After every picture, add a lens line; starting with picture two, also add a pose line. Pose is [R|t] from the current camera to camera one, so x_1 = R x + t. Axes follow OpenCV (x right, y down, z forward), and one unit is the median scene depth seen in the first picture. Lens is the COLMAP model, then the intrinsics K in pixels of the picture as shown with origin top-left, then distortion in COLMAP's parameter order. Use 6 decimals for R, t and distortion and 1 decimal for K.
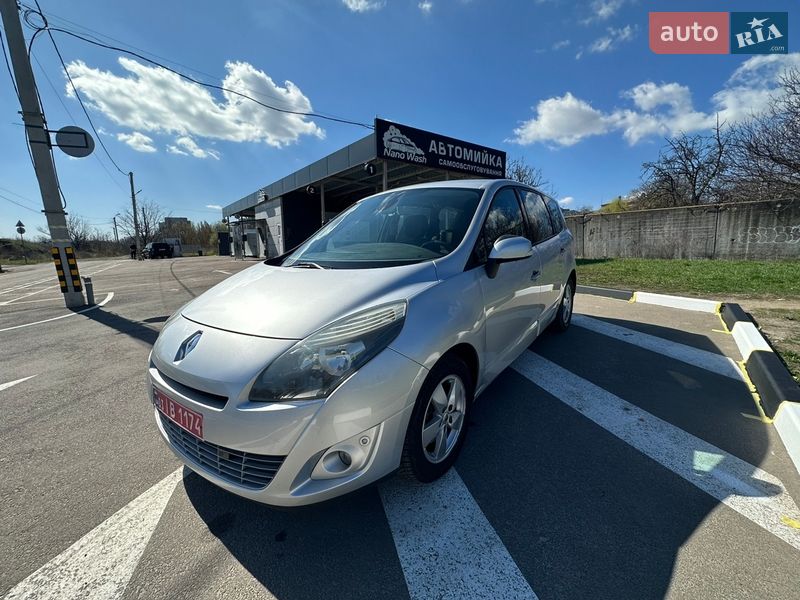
lens RADIAL K [[344.3, 0, 400.1], [0, 344.3, 301.2], [0, 0, 1]] dist [-0.005339, 0.000971]
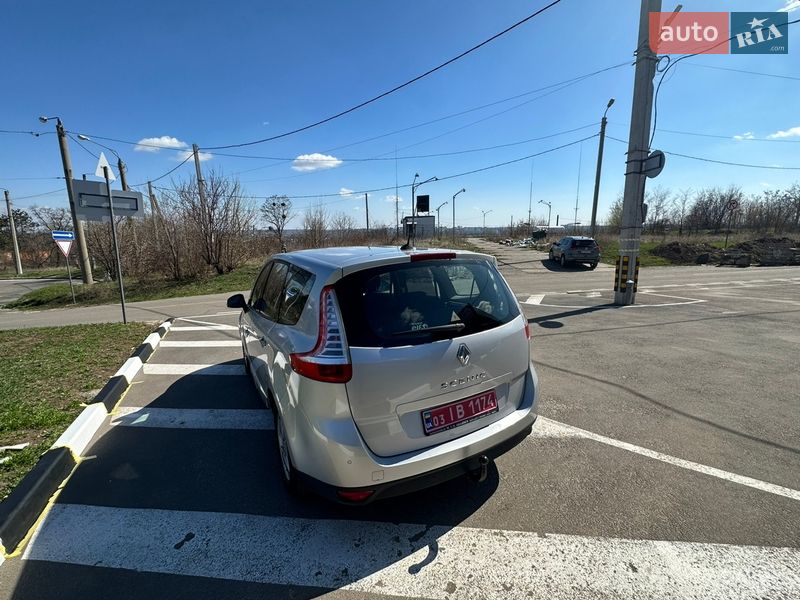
lens RADIAL K [[344.3, 0, 400.1], [0, 344.3, 300.2], [0, 0, 1]] dist [-0.005339, 0.000971]
pose [[-0.406664, 0.193399, -0.892873, 0.286758], [-0.124319, 0.956530, 0.263809, -0.133738], [0.905080, 0.218283, -0.364943, 0.436105]]
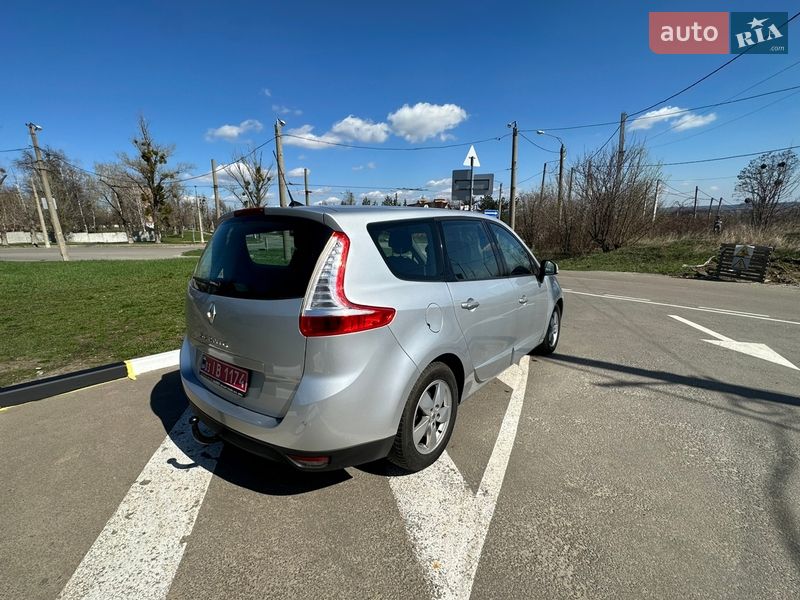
lens RADIAL K [[344.3, 0, 399.8], [0, 344.3, 300.8], [0, 0, 1]] dist [-0.005339, 0.000971]
pose [[-0.998894, 0.042513, 0.020066, 0.053234], [0.046929, 0.926872, 0.372433, -0.129905], [-0.002765, 0.372963, -0.927842, 0.548951]]
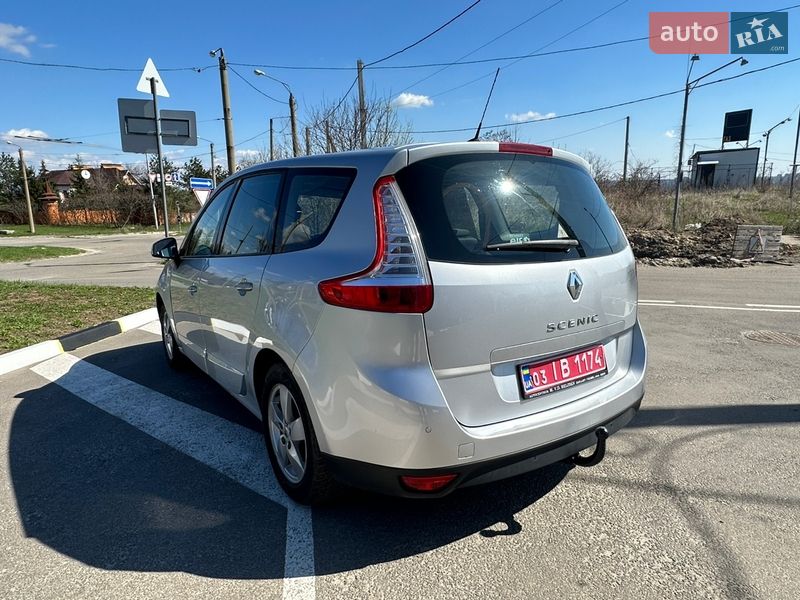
lens RADIAL K [[494.0, 0, 399.6], [0, 494.0, 303.5], [0, 0, 1]] dist [-0.007641, 0.003406]
pose [[-0.817091, 0.157512, -0.554574, 0.028022], [-0.055856, 0.935797, 0.348086, -0.097885], [0.573796, 0.315394, -0.755834, 0.462585]]
